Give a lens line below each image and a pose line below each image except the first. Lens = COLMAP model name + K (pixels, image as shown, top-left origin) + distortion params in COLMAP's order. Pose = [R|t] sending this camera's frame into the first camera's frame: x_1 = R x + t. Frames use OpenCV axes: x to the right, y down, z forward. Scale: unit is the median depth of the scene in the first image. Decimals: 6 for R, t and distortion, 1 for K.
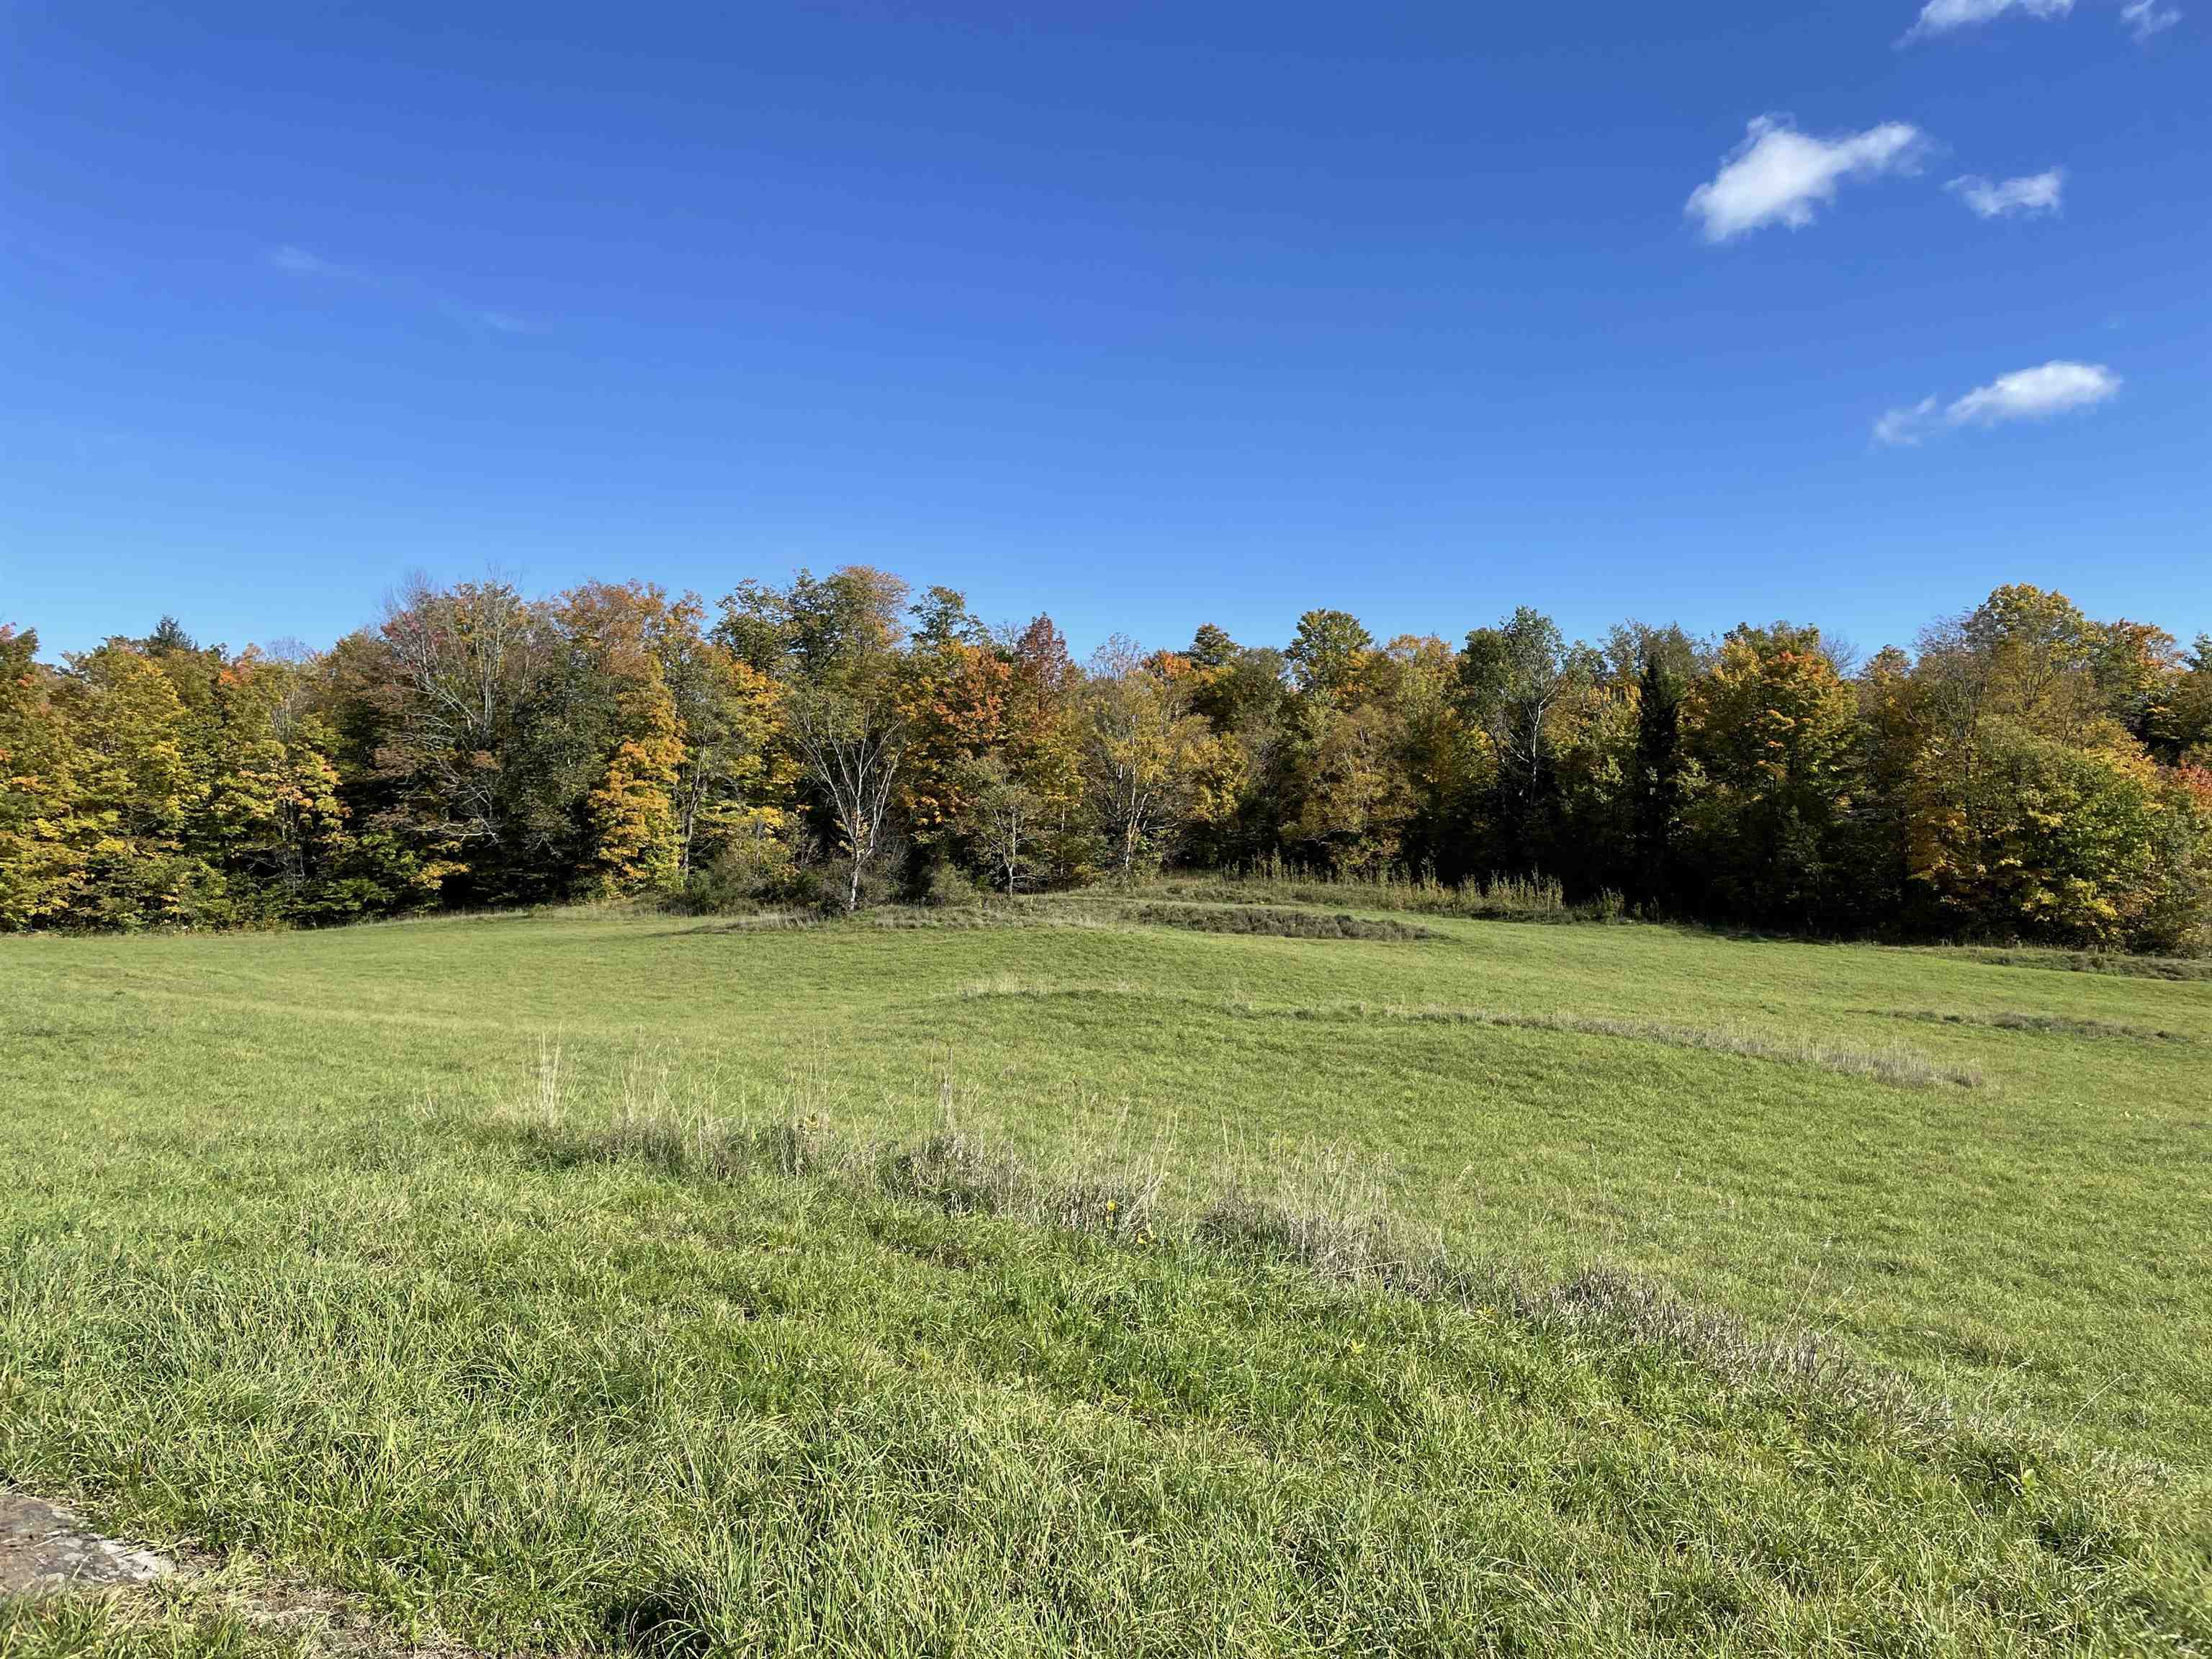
lens RADIAL K [[1673.7, 0, 1113.7], [0, 1673.7, 807.9], [0, 0, 1]] dist [0.041360, -0.083810]
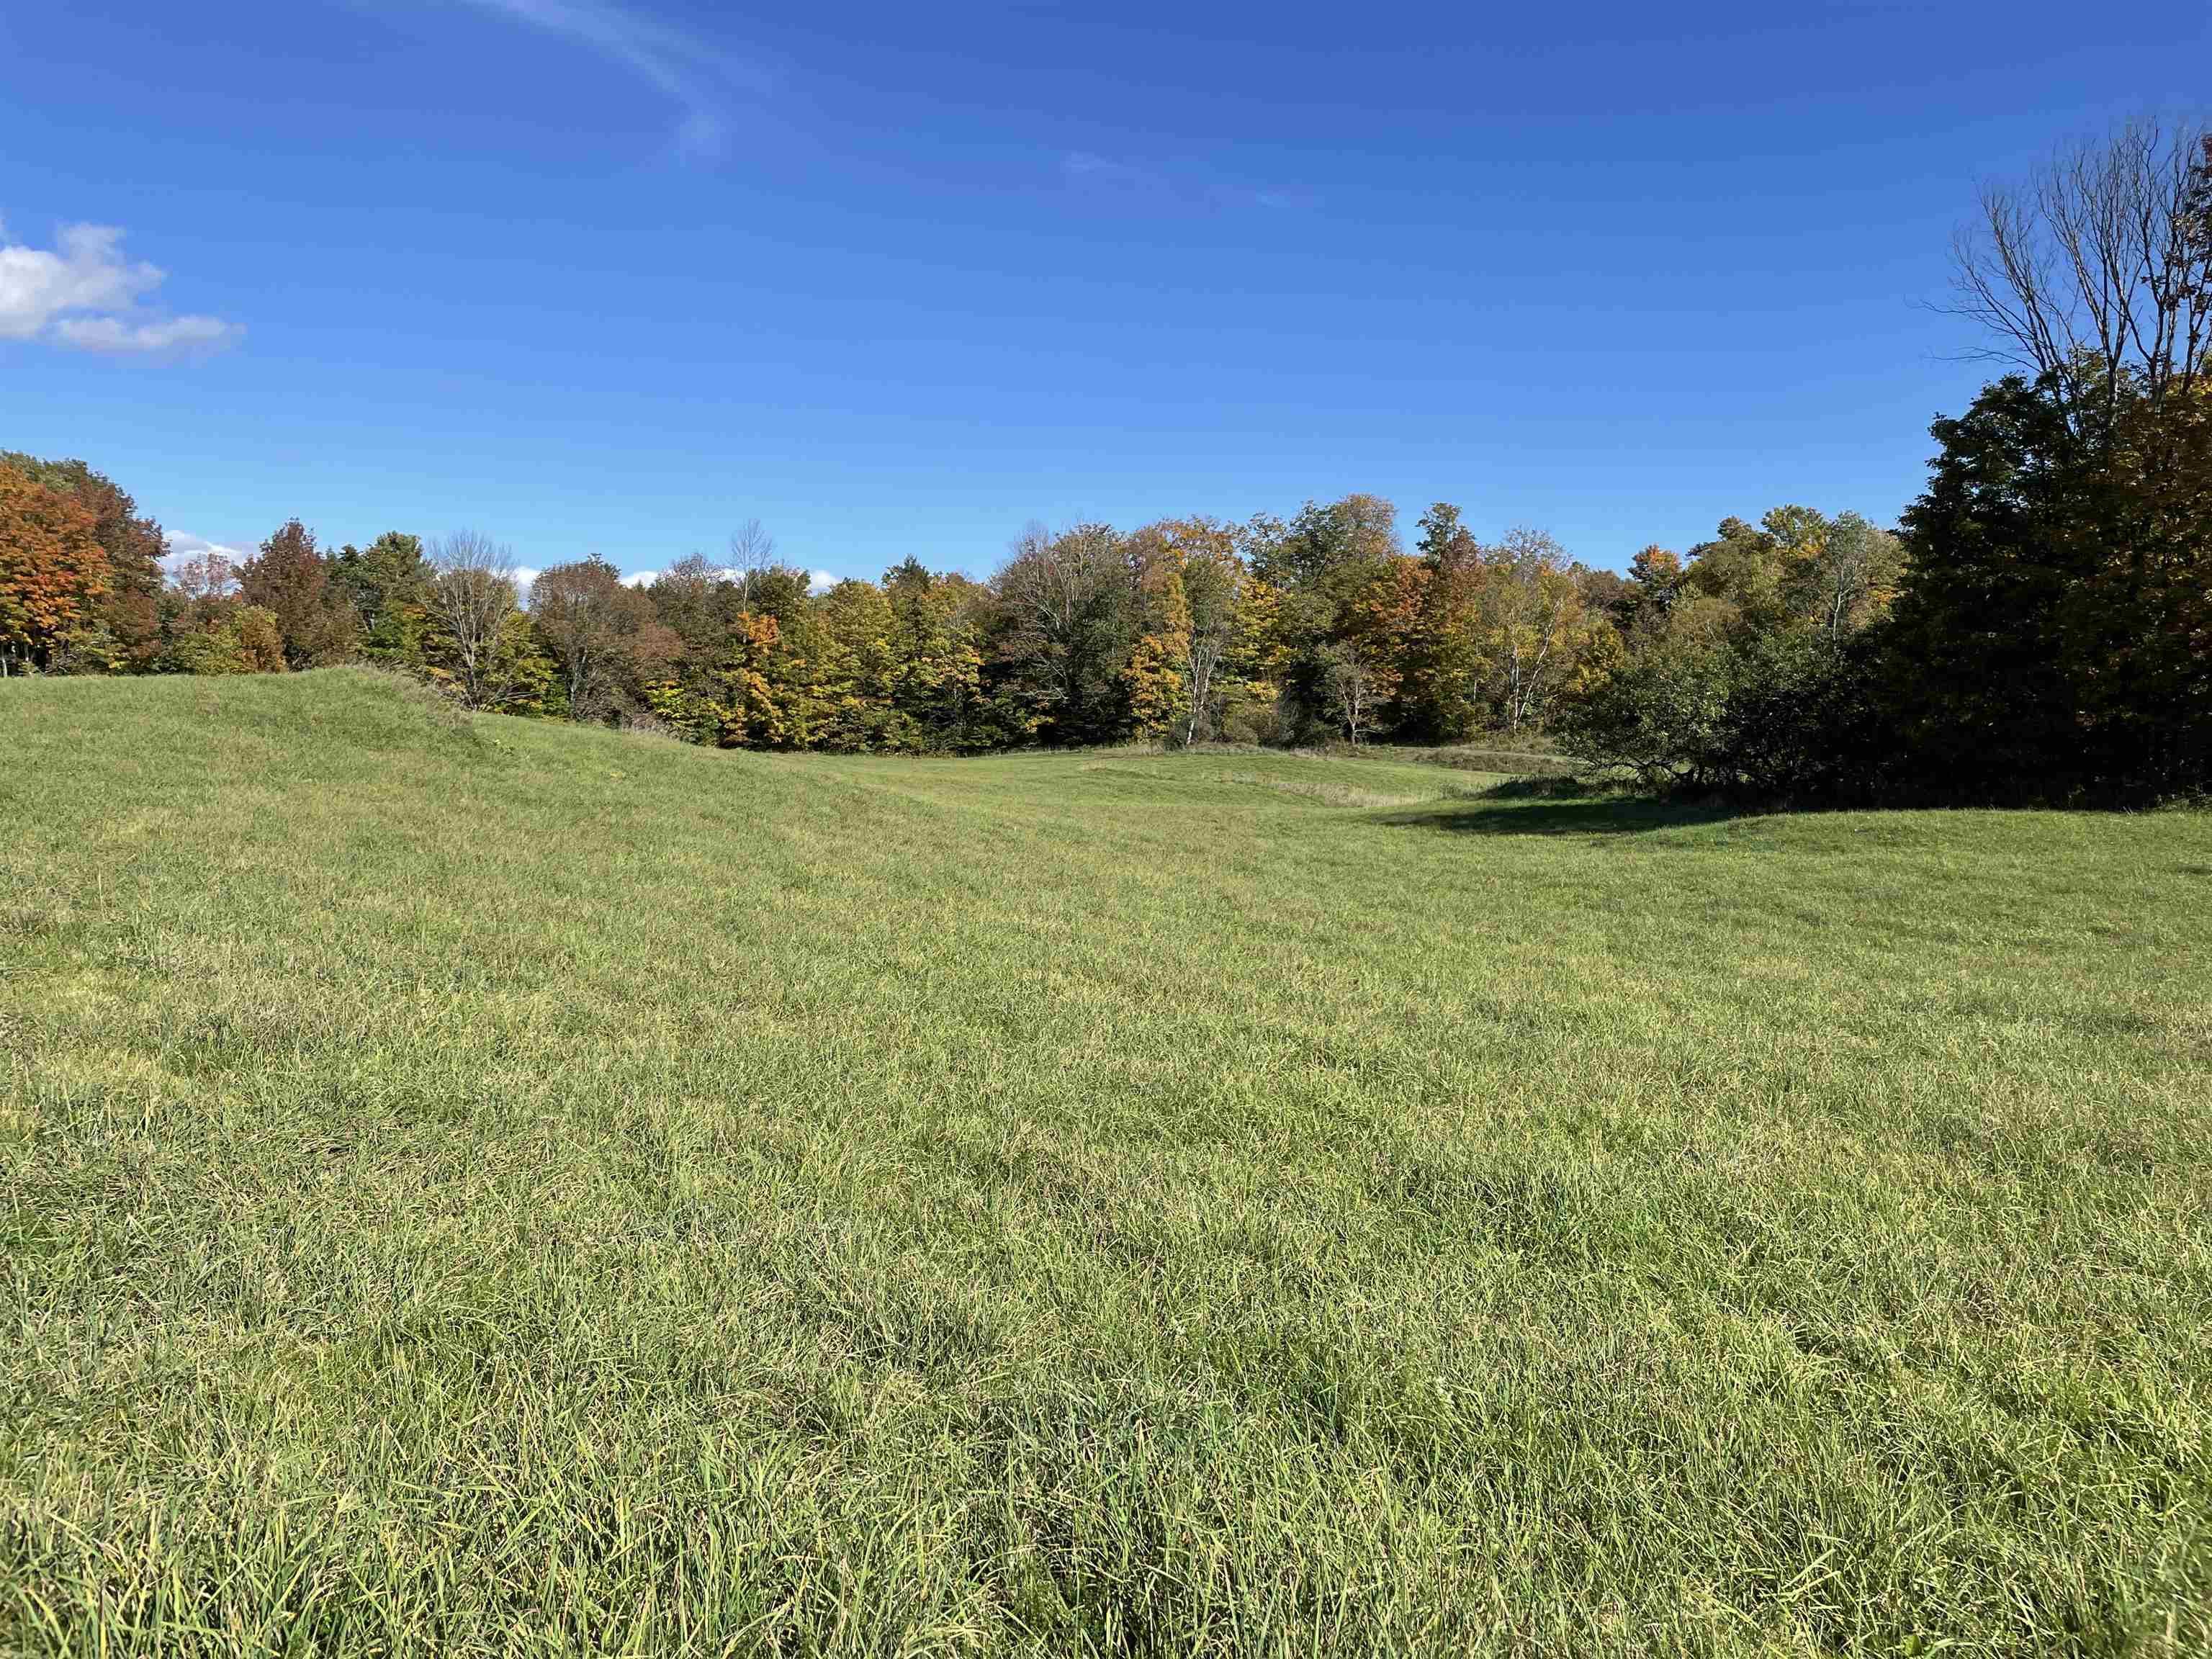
lens RADIAL K [[1673.7, 0, 1092.3], [0, 1673.7, 826.7], [0, 0, 1]] dist [0.041360, -0.083810]
pose [[0.871407, 0.045615, -0.488436, 0.394737], [-0.004576, 0.996380, 0.084888, 0.003118], [0.490540, -0.071737, 0.868461, -0.307542]]
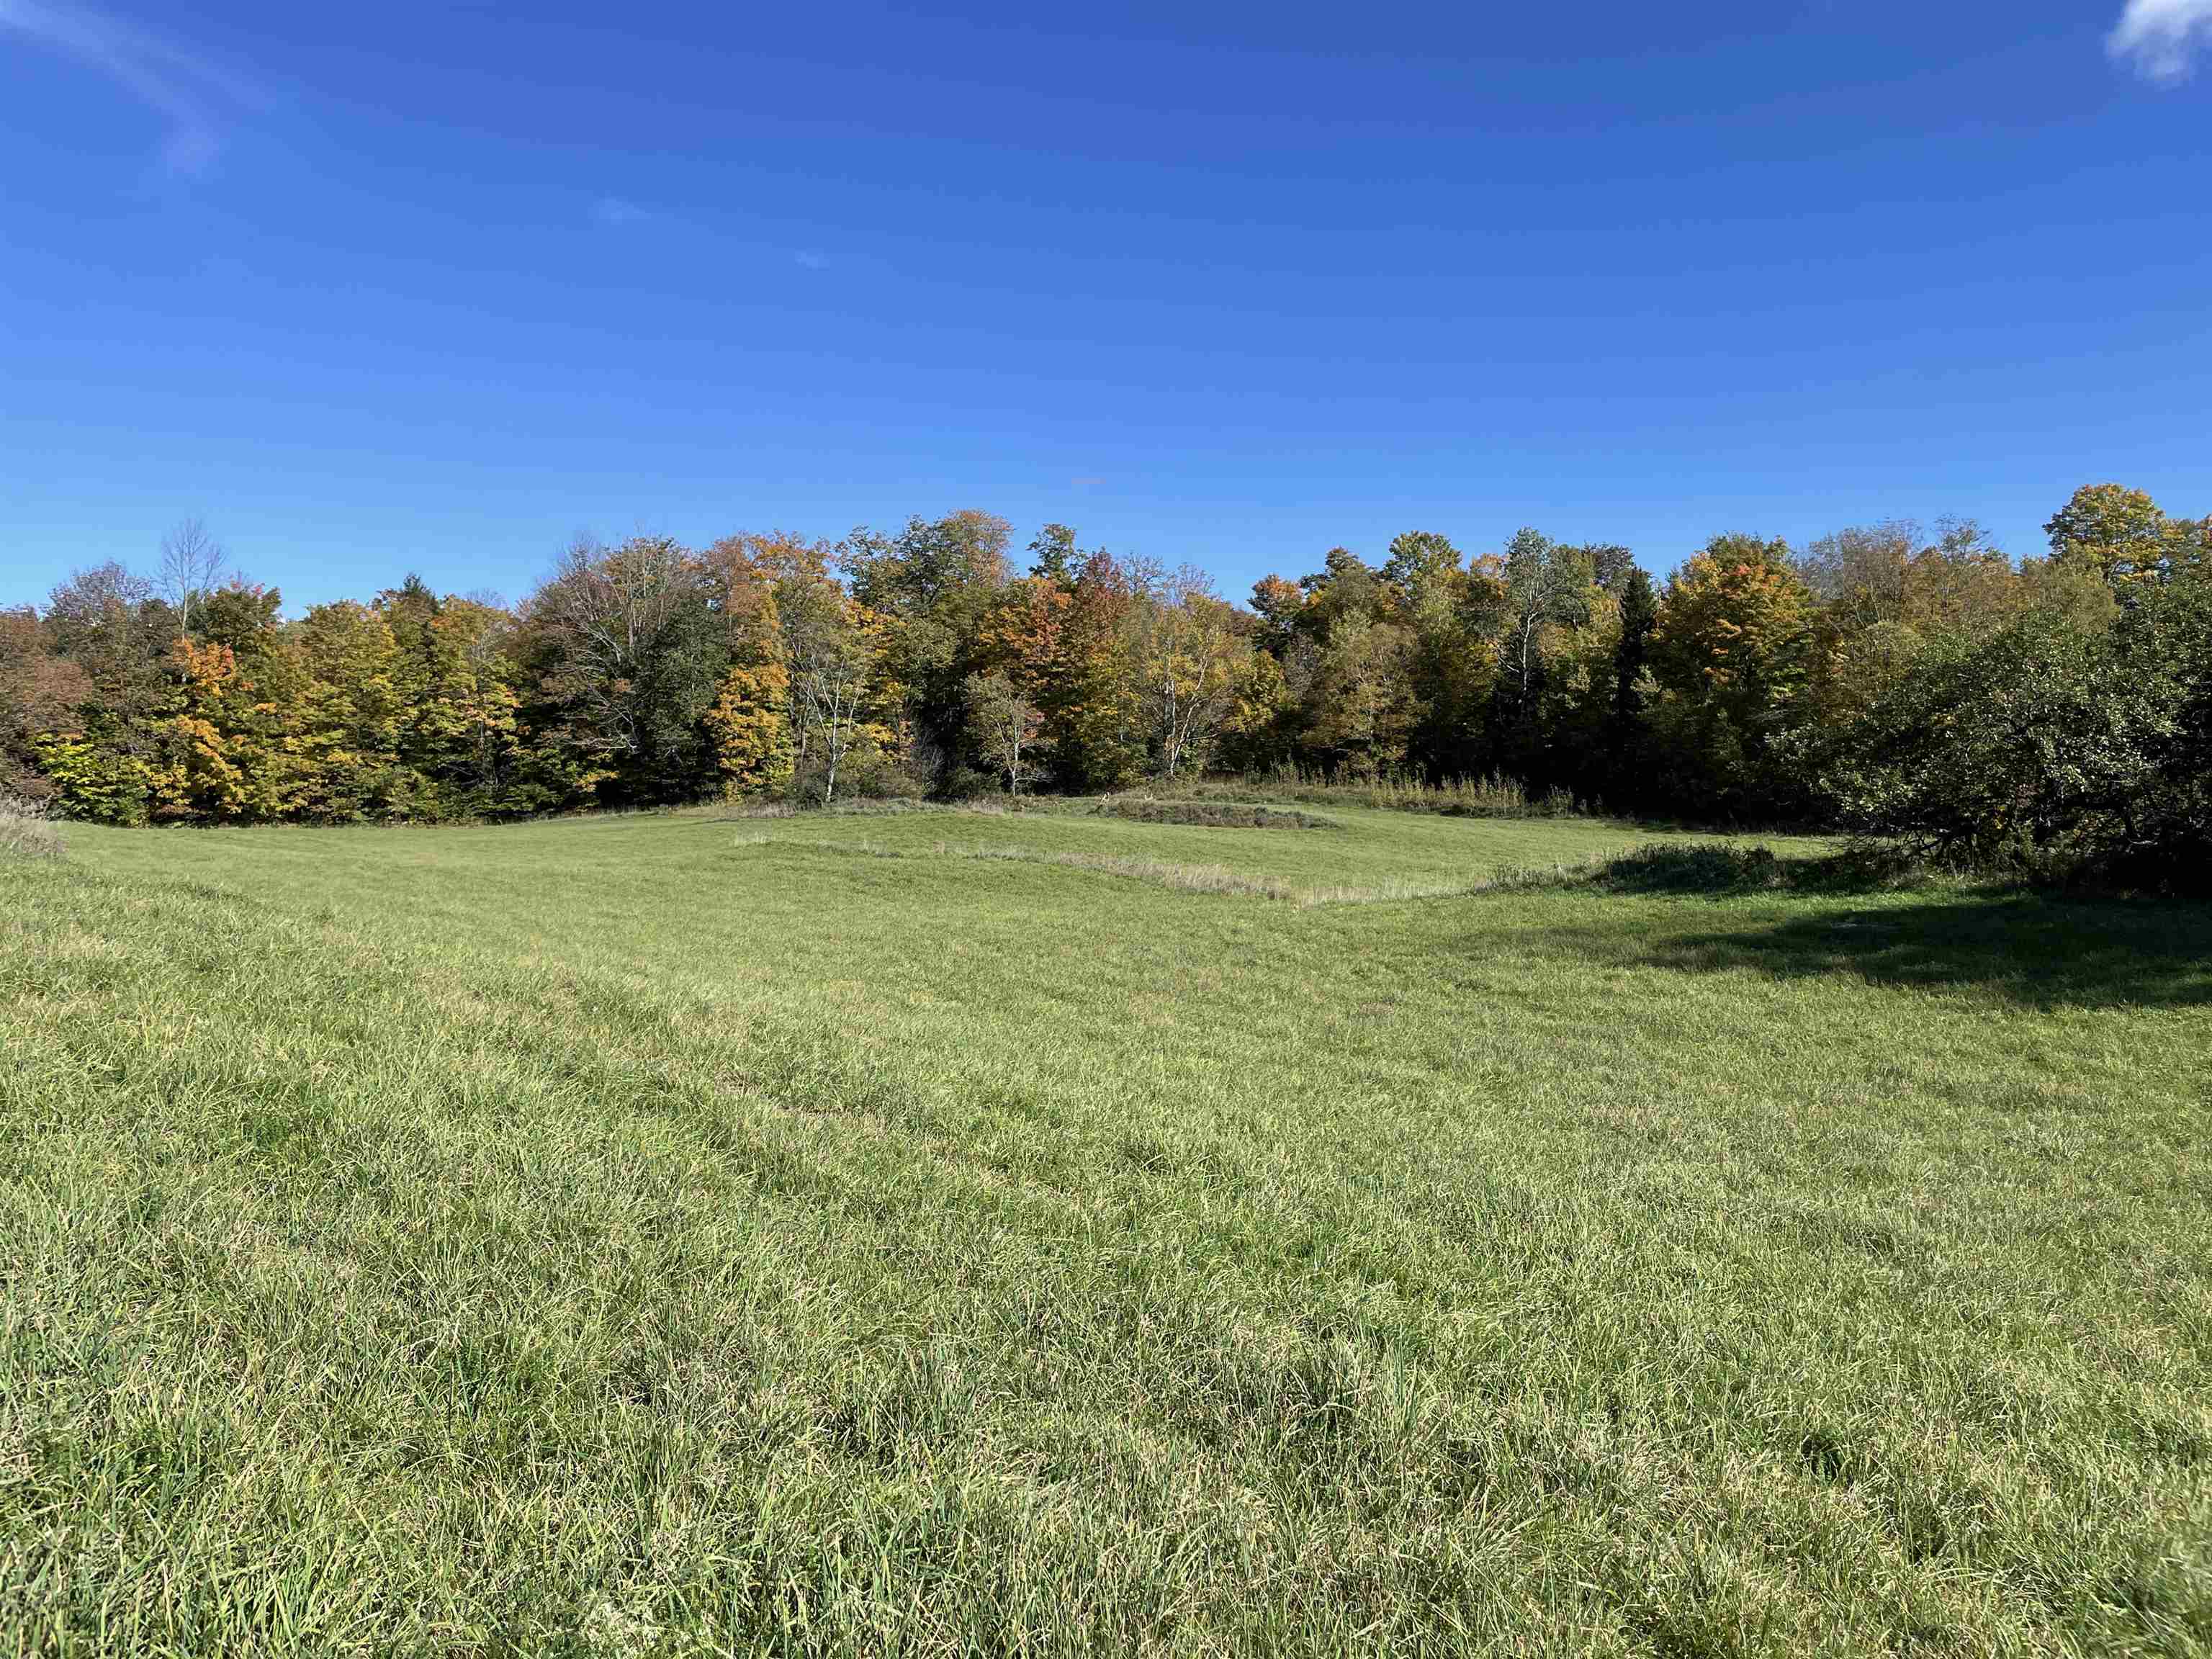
lens RADIAL K [[1673.7, 0, 1113.5], [0, 1673.7, 789.9], [0, 0, 1]] dist [0.041360, -0.083810]
pose [[0.978409, -0.003477, -0.206651, 0.223590], [0.010878, 0.999339, 0.034688, 0.008297], [0.206393, -0.036187, 0.977800, -0.119748]]
